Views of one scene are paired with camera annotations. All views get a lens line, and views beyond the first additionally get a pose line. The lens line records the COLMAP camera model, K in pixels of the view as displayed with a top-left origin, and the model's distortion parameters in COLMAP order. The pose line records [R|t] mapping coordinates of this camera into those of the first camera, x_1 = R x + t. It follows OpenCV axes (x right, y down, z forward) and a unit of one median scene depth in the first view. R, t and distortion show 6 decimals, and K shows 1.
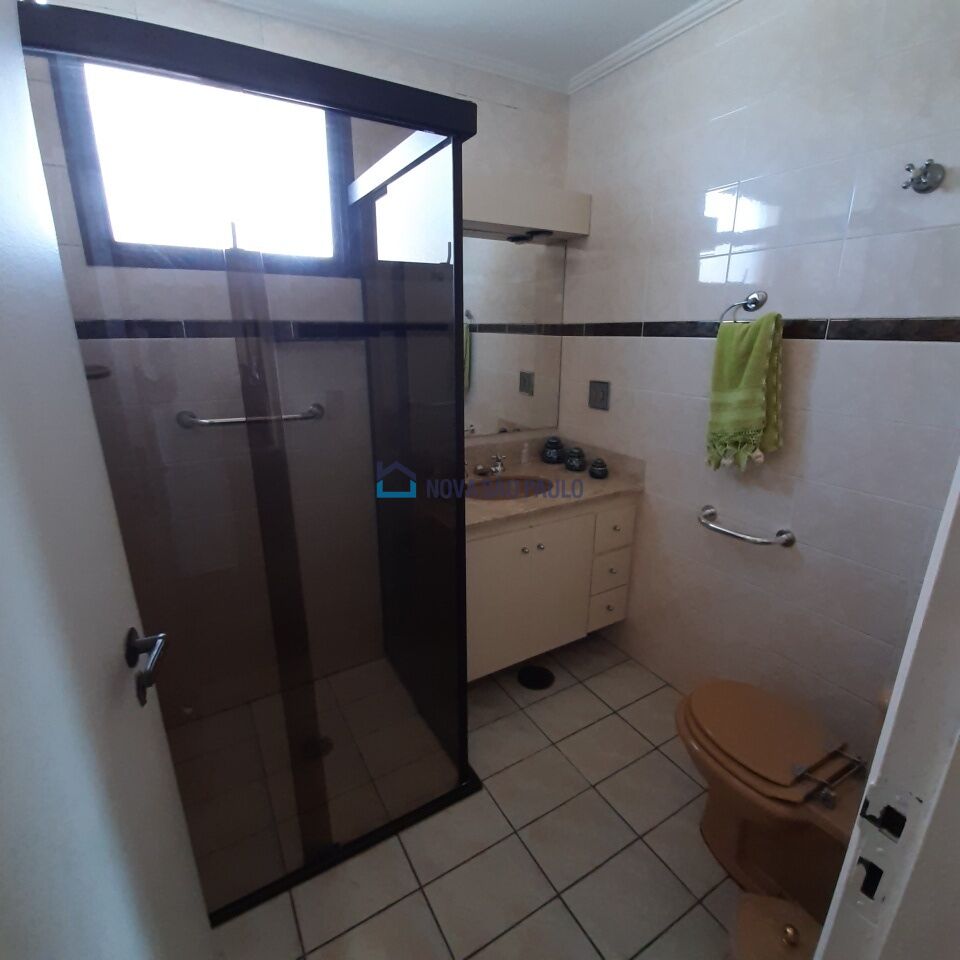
lens RADIAL K [[503.9, 0, 485.7], [0, 503.9, 481.2], [0, 0, 1]] dist [0.014224, -0.015136]
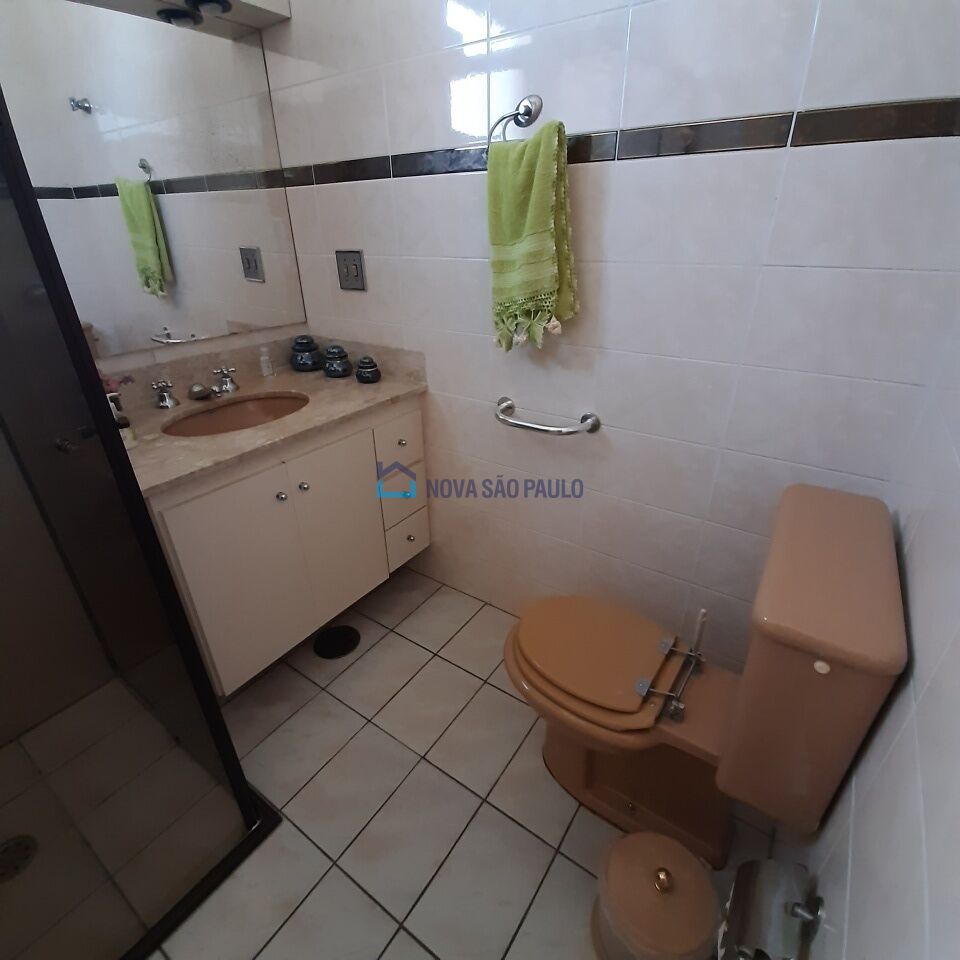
lens RADIAL K [[503.9, 0, 485.7], [0, 503.9, 481.2], [0, 0, 1]] dist [0.014224, -0.015136]
pose [[0.909124, -0.198495, 0.366187, 0.087991], [0.132859, 0.971417, 0.196718, 0.014889], [-0.394767, -0.130190, 0.909510, 0.253078]]
